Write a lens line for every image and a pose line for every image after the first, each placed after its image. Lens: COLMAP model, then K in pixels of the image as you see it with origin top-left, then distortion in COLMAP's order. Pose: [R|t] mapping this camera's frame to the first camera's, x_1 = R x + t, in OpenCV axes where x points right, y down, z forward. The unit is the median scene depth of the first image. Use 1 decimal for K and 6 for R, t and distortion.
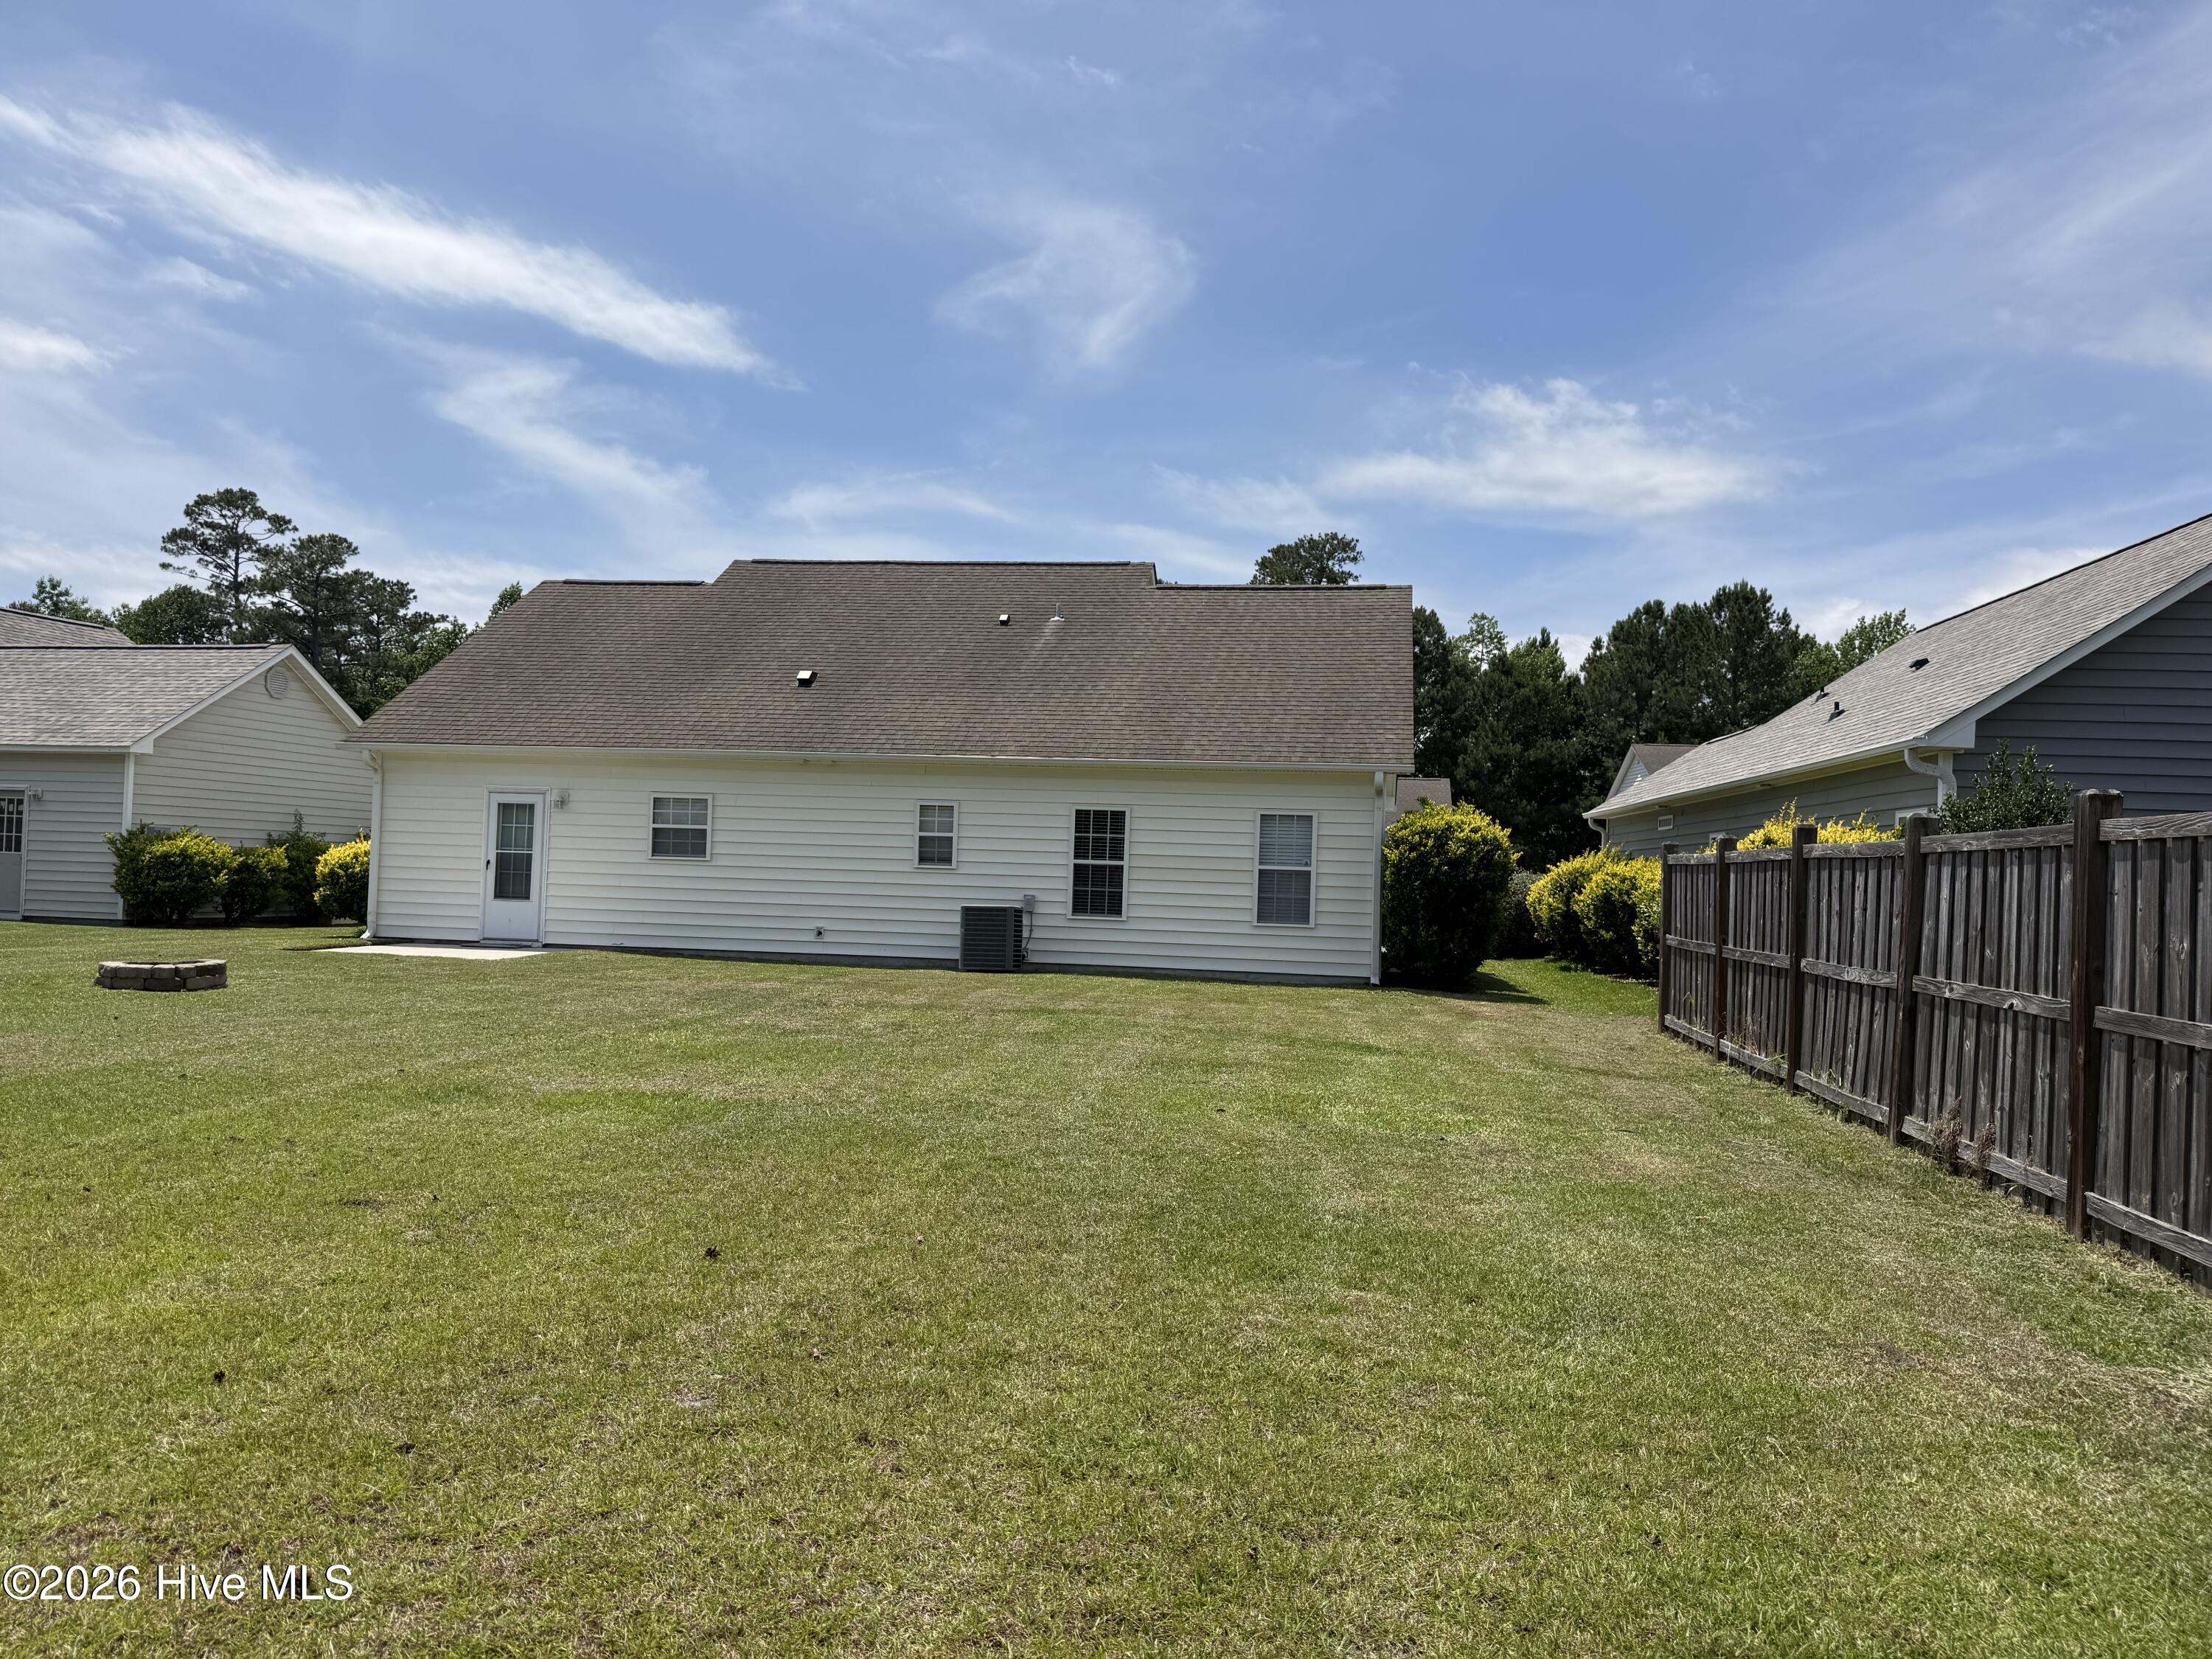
lens RADIAL K [[1599.3, 0, 1100.5], [0, 1599.3, 835.6], [0, 0, 1]] dist [0.101096, -0.161062]
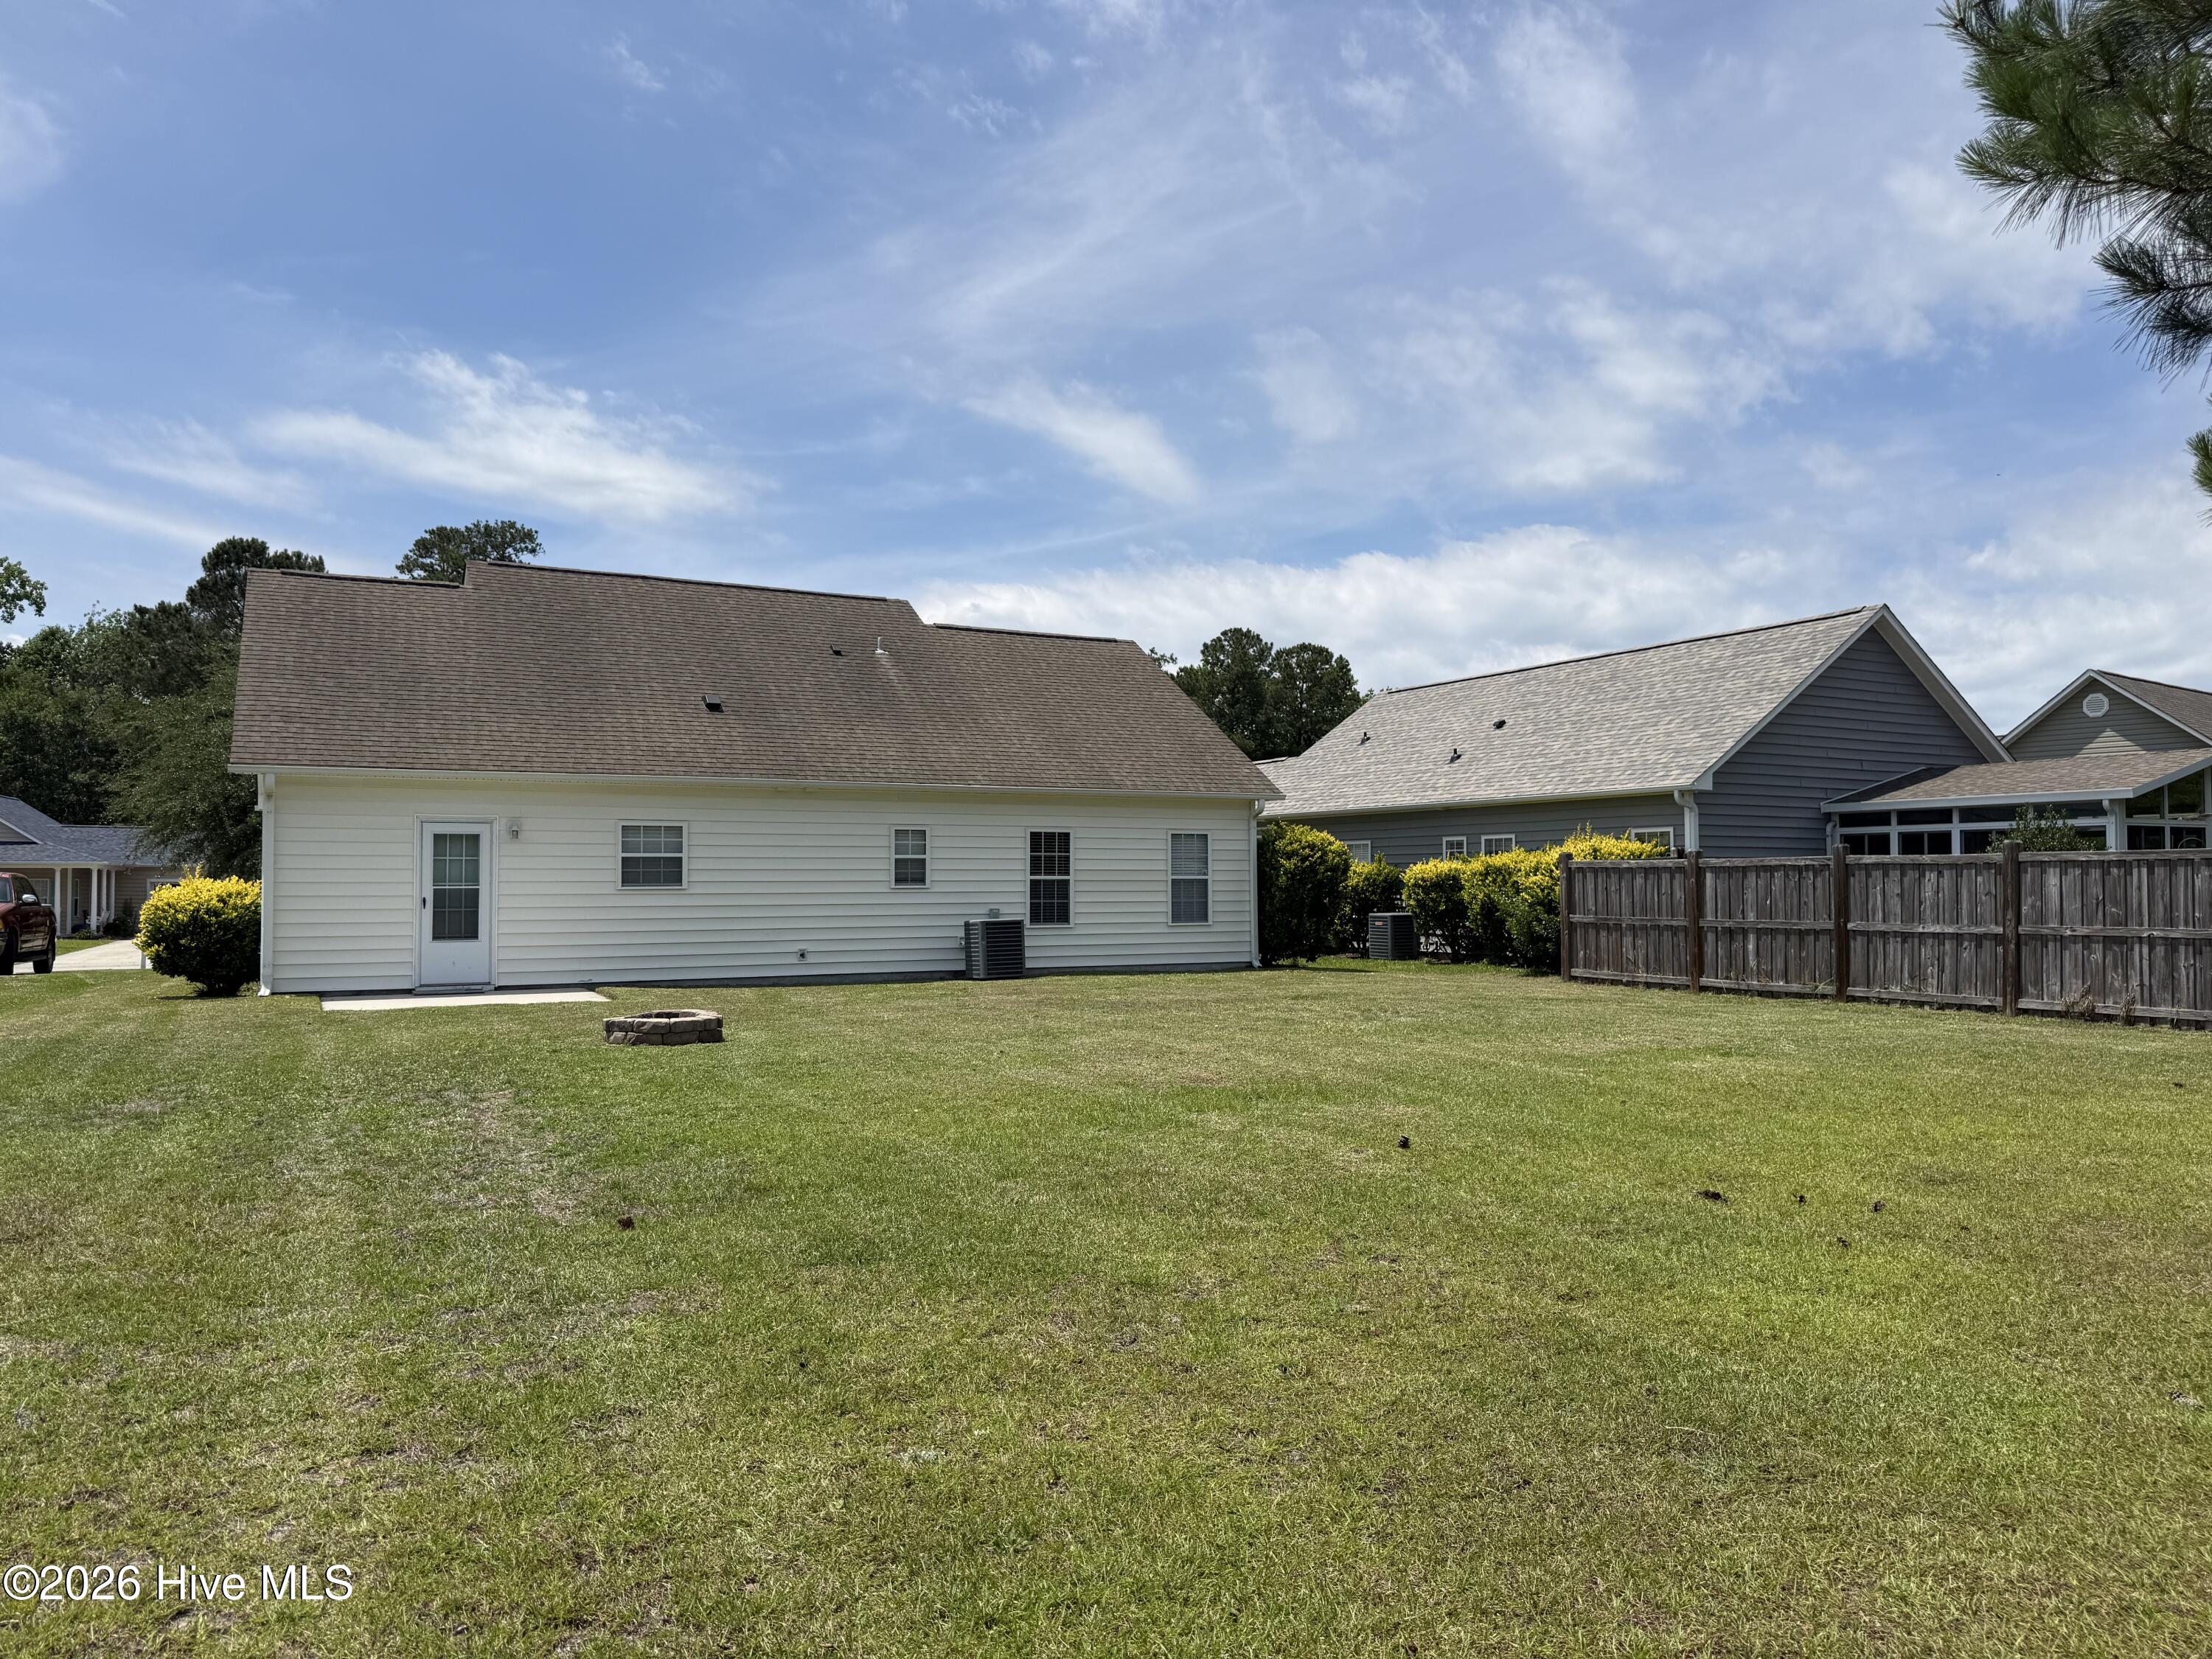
lens RADIAL K [[1637.1, 0, 1160.2], [0, 1637.1, 820.9], [0, 0, 1]] dist [0.120564, -0.189070]
pose [[0.787995, -0.010606, 0.615590, -0.627243], [0.015589, 0.999875, -0.002727, -0.018621], [-0.615484, 0.011746, 0.788062, 0.020862]]
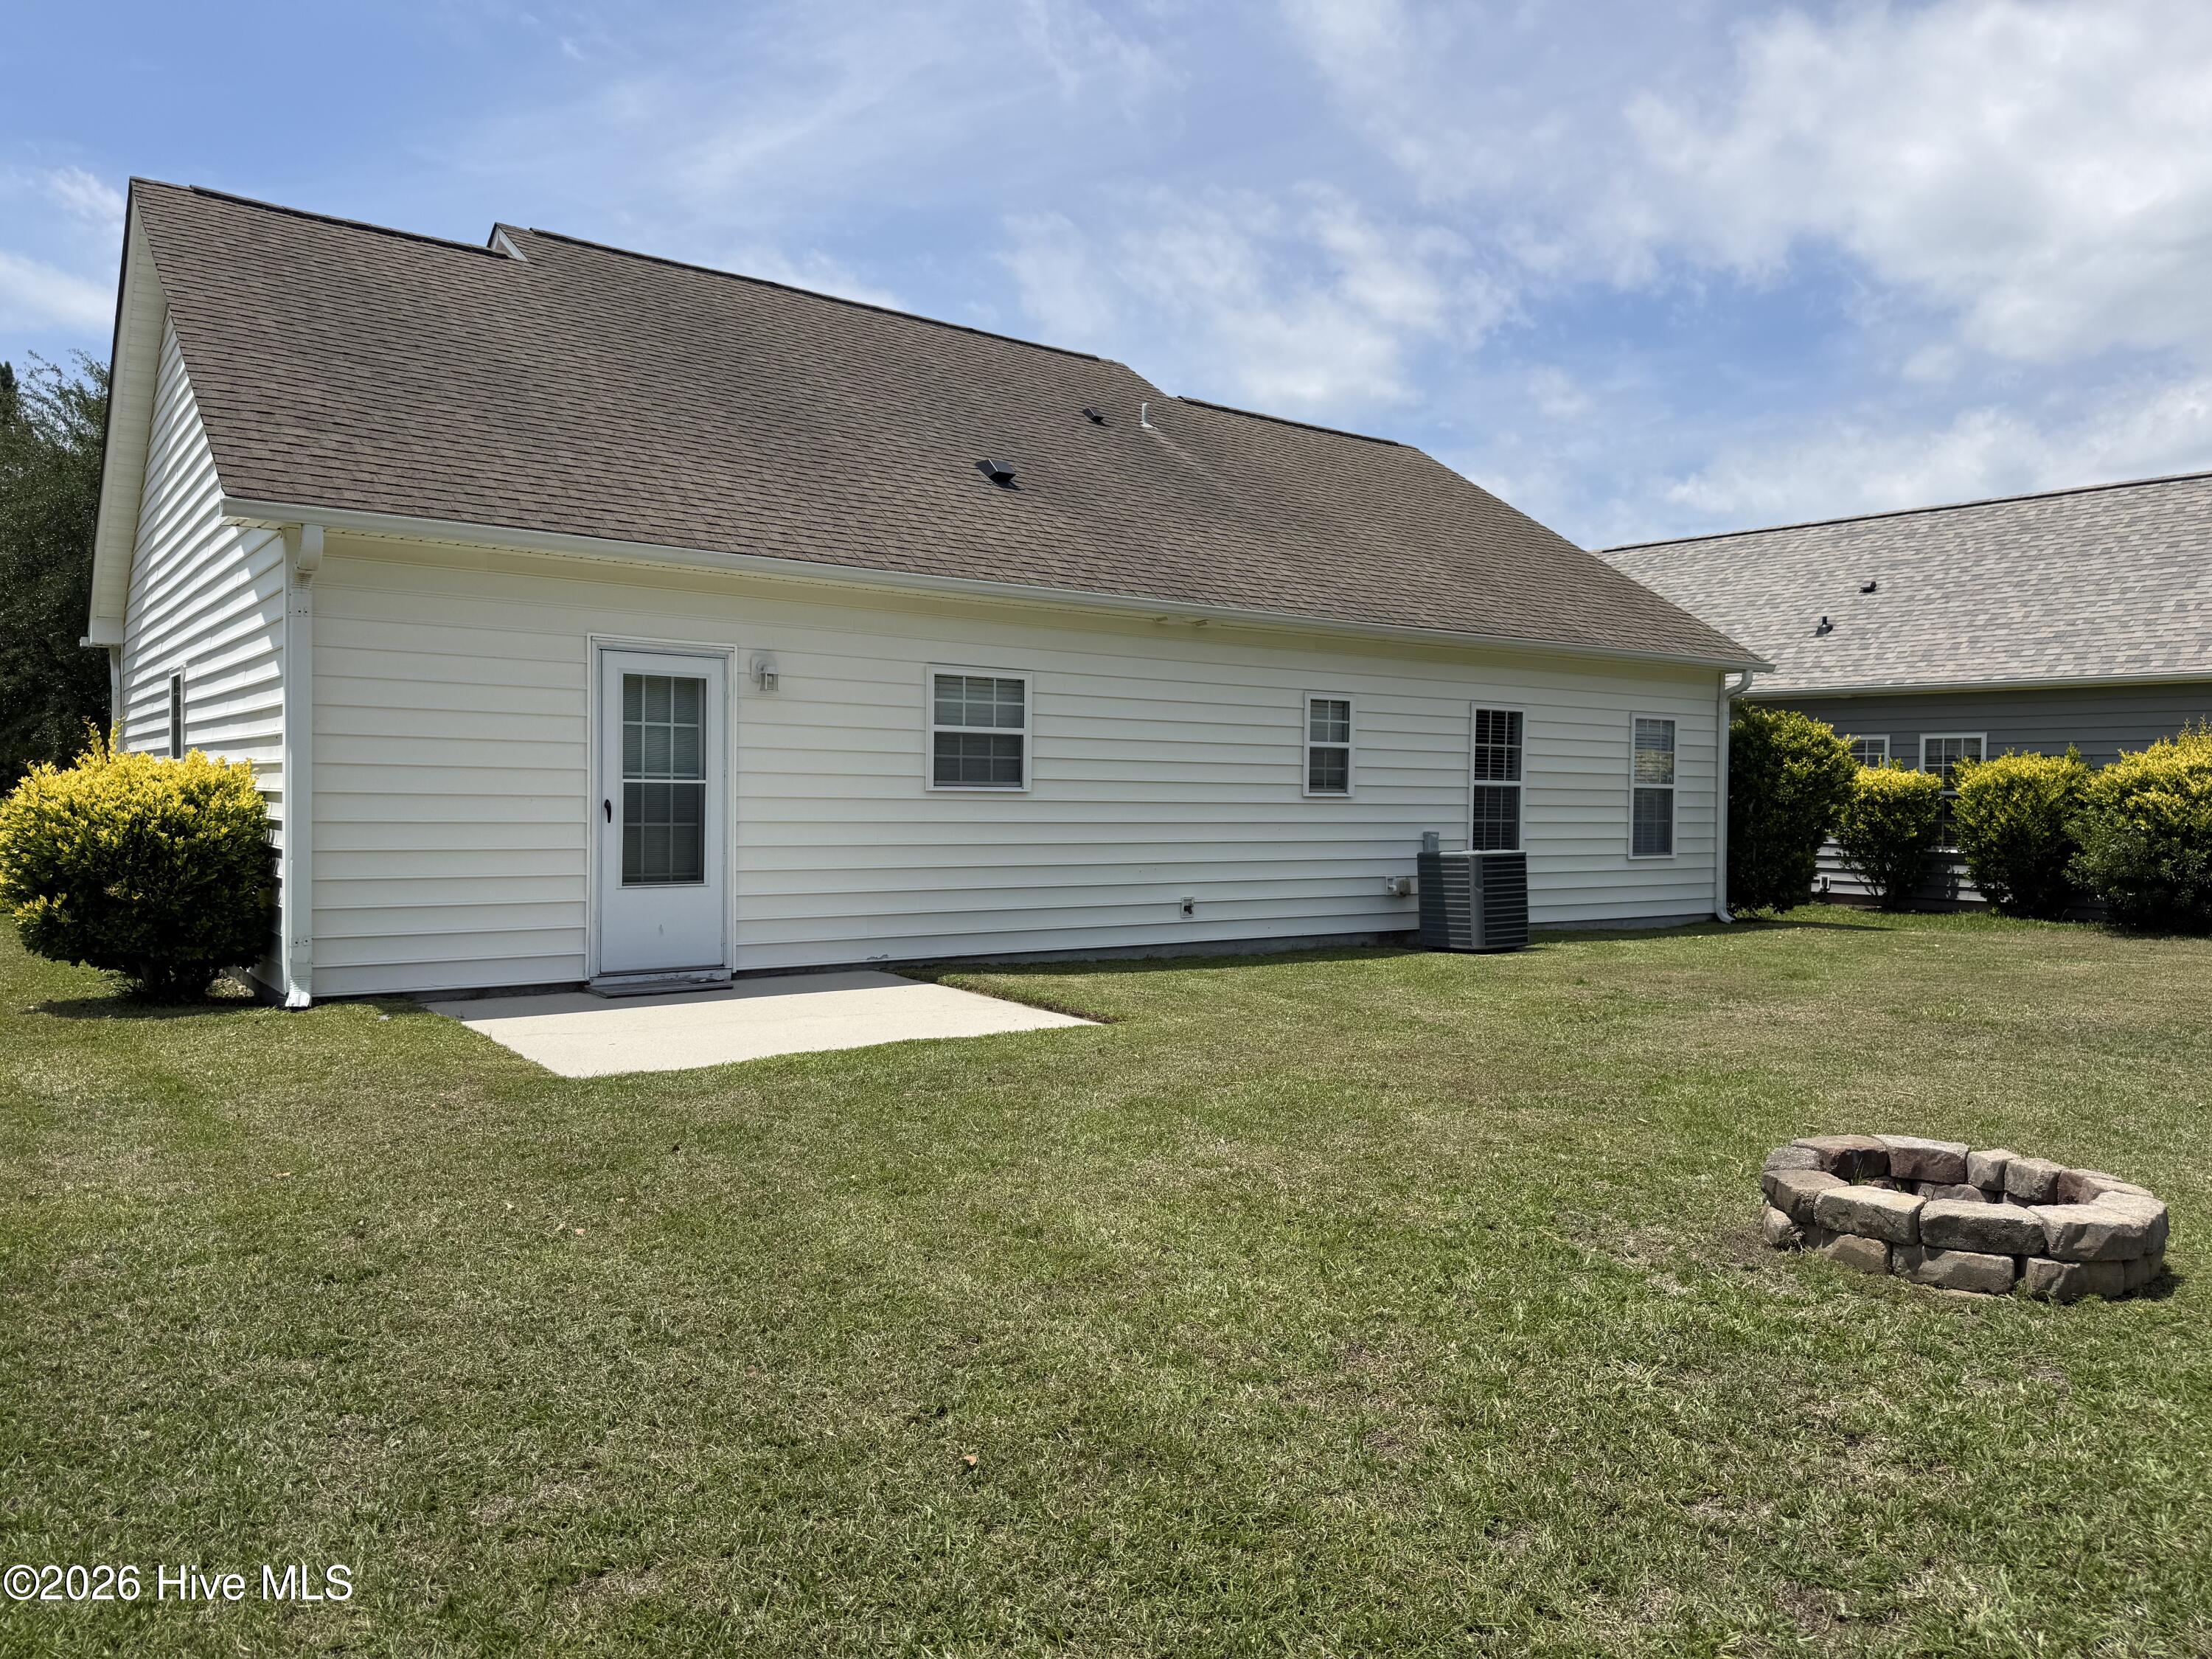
lens RADIAL K [[1637.1, 0, 1160.2], [0, 1637.1, 820.9], [0, 0, 1]] dist [0.120564, -0.189070]
pose [[0.671171, -0.035692, 0.740443, -0.619043], [-0.007232, 0.998477, 0.054685, -0.005581], [-0.741267, -0.042058, 0.669891, 0.580168]]
